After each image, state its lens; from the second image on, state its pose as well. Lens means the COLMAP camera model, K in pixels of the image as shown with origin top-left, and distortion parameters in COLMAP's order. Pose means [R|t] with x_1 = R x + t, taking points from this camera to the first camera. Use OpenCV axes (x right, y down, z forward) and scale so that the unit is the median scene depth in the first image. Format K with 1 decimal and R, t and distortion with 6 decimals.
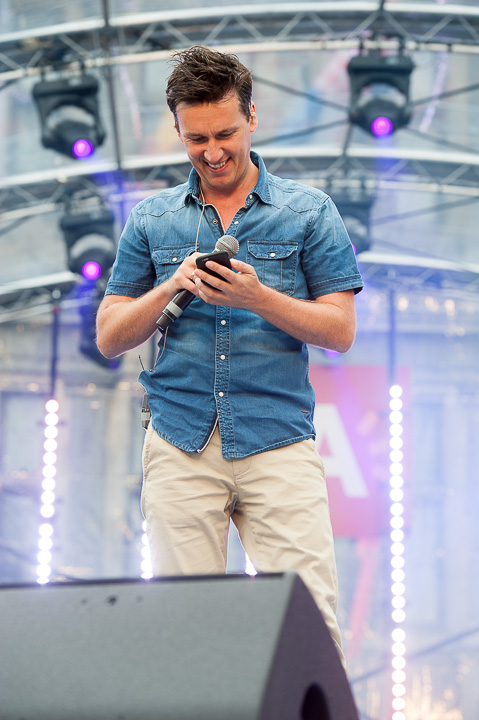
lens RADIAL K [[2333.9, 0, 239.5], [0, 2333.9, 360.0], [0, 0, 1]] dist [0.204399, 1.520455]
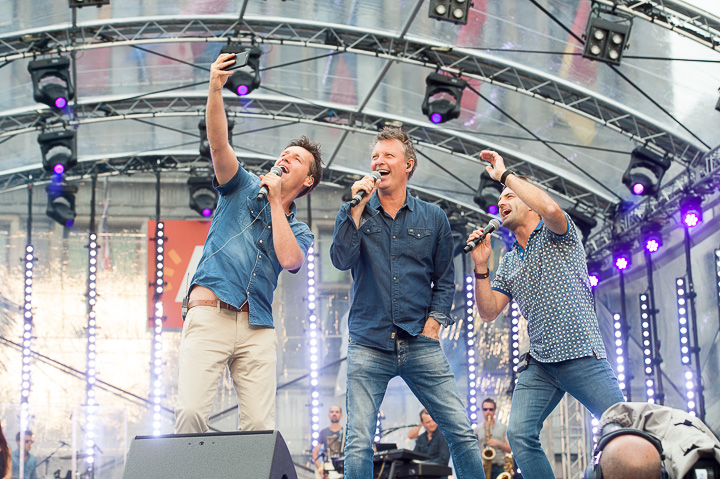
lens RADIAL K [[1638.5, 0, 360.0], [0, 1638.5, 239.5], [0, 0, 1]] dist [0.039772, -0.124089]
pose [[0.988034, -0.009728, 0.153926, -0.036901], [0.002770, 0.998967, 0.045357, -0.045094], [-0.154209, -0.044388, 0.987041, -0.169779]]
